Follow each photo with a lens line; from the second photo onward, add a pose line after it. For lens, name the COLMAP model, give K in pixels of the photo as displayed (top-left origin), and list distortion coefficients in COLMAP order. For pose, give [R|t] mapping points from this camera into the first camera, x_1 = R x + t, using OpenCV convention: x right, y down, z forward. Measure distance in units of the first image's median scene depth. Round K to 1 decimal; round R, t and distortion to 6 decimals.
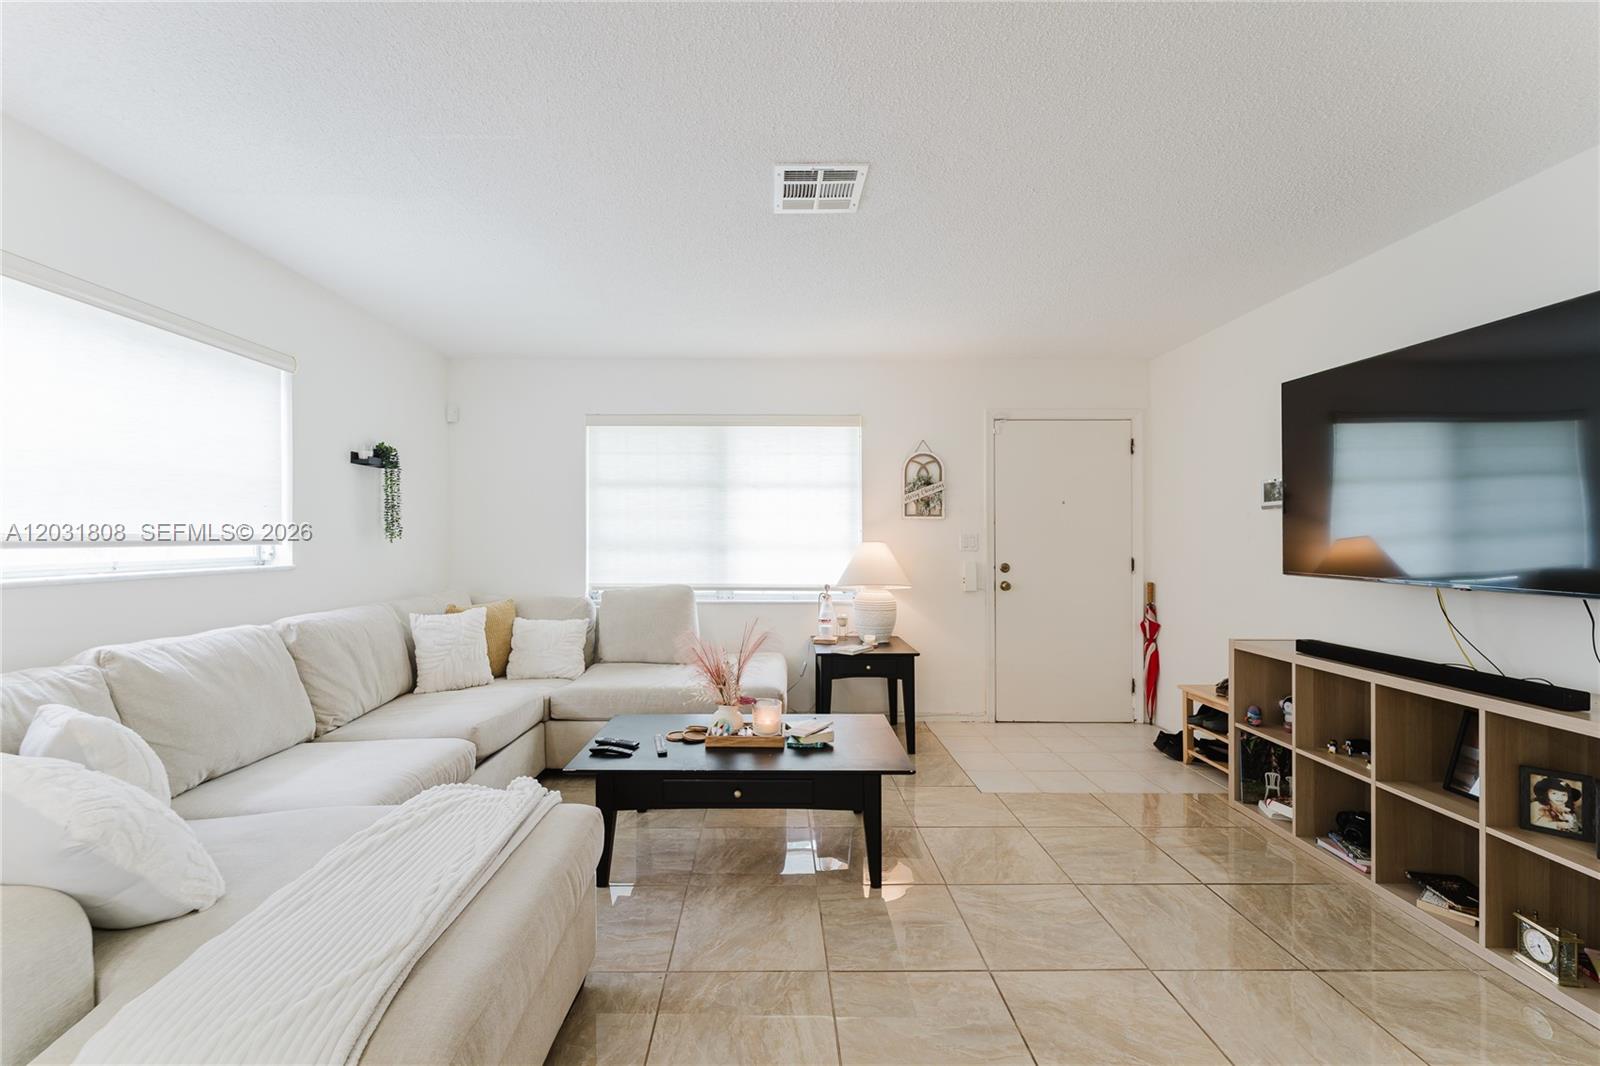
lens RADIAL K [[650.9, 0, 781.5], [0, 650.9, 530.2], [0, 0, 1]] dist [0.000101, 0.000092]
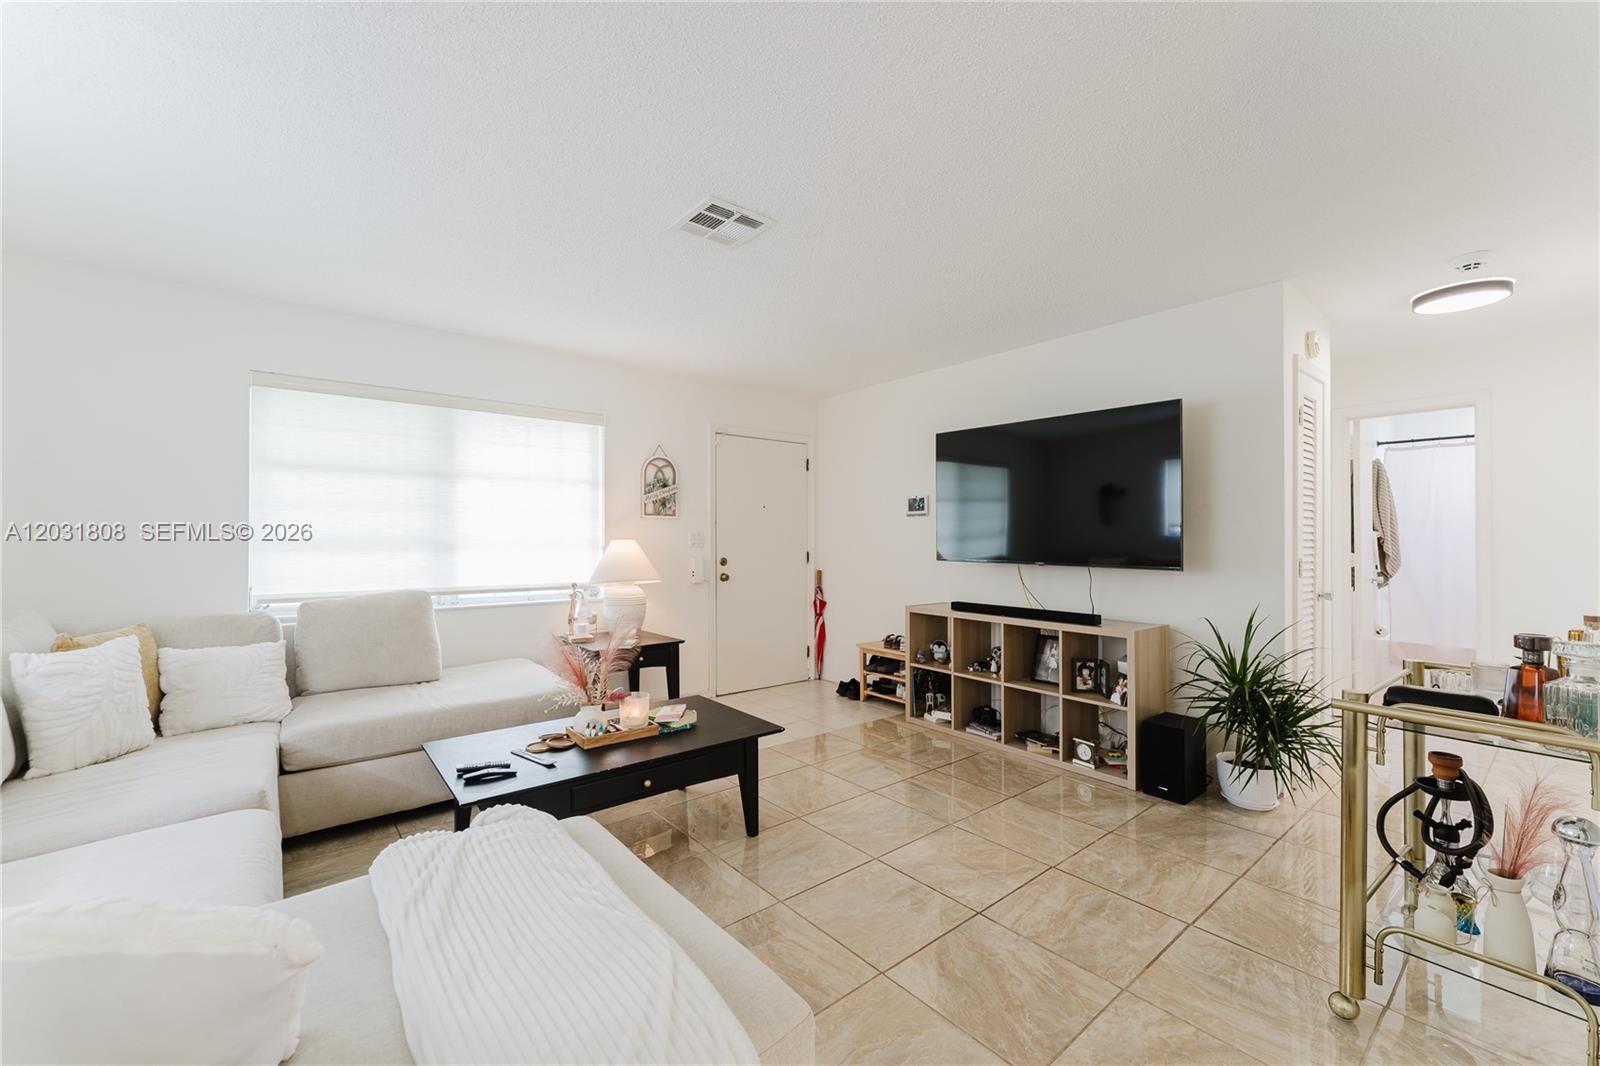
lens RADIAL K [[640.0, 0, 797.1], [0, 640.0, 520.0], [0, 0, 1]] dist [-0.003470, -0.000249]
pose [[0.778213, 0.017156, 0.627766, -0.333376], [-0.008326, 0.999821, -0.017001, 0.002536], [-0.627945, 0.008004, 0.778216, 0.038422]]
